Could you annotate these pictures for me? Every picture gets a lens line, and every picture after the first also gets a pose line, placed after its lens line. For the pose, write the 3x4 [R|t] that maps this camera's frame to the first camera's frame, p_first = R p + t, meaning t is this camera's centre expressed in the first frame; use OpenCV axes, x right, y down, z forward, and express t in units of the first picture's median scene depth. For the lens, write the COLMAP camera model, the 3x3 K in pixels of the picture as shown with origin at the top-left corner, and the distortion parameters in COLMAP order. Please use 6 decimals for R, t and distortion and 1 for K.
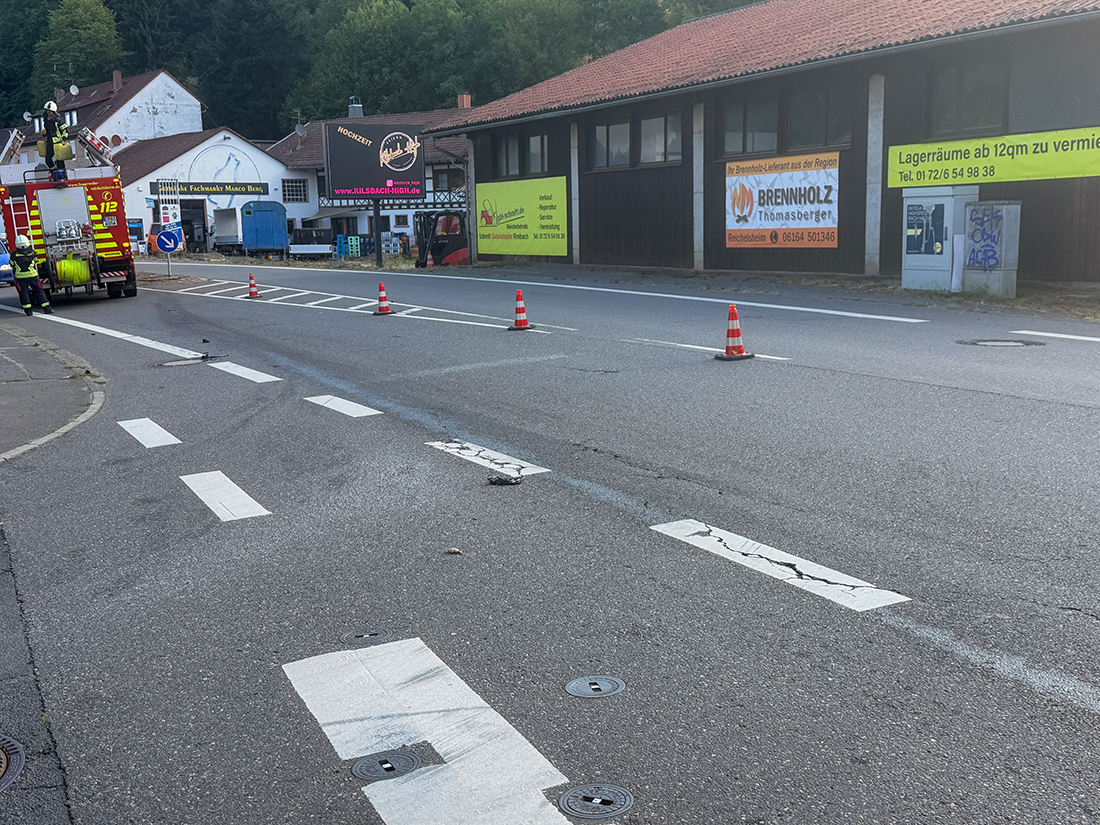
lens RADIAL K [[1391.3, 0, 544.9], [0, 1391.3, 416.5], [0, 0, 1]] dist [0.072679, 0.000000]
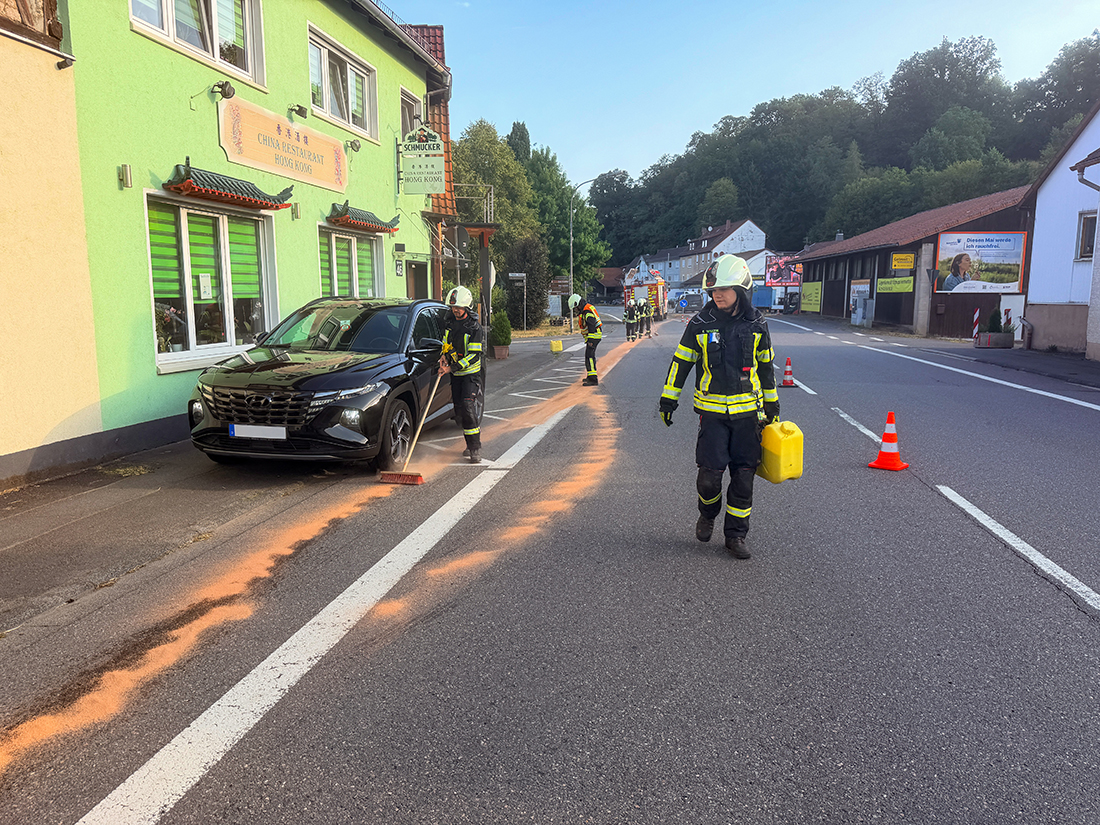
lens RADIAL K [[792.2, 0, 555.9], [0, 792.2, 422.3], [0, 0, 1]] dist [0.039791, -0.048602]
pose [[0.861306, 0.103279, -0.497479, 0.366477], [-0.089794, 0.994652, 0.051030, 0.063941], [0.500089, 0.000718, 0.865974, -0.586984]]
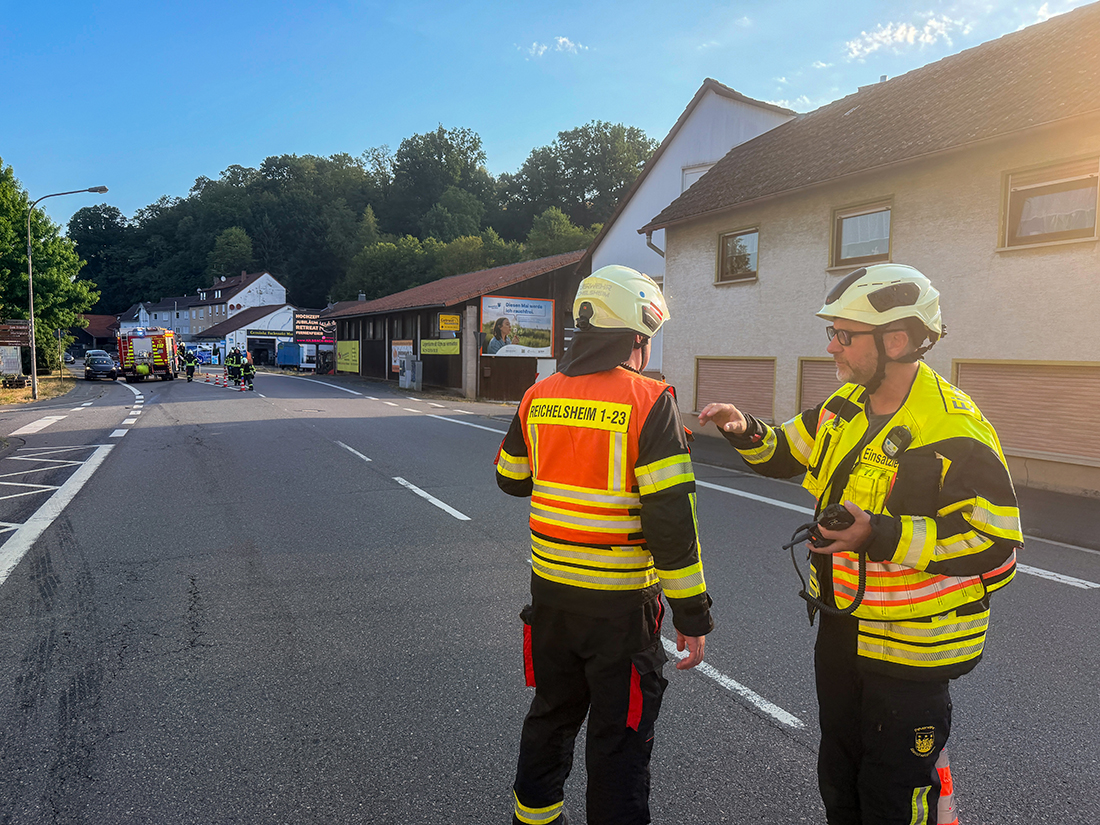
lens RADIAL K [[792.2, 0, 554.2], [0, 792.2, 435.6], [0, 0, 1]] dist [0.039791, -0.048602]
pose [[0.997812, 0.041804, 0.051223, 0.302769], [-0.039661, 0.998323, -0.042158, 0.044955], [-0.052899, 0.040035, 0.997797, -0.447470]]
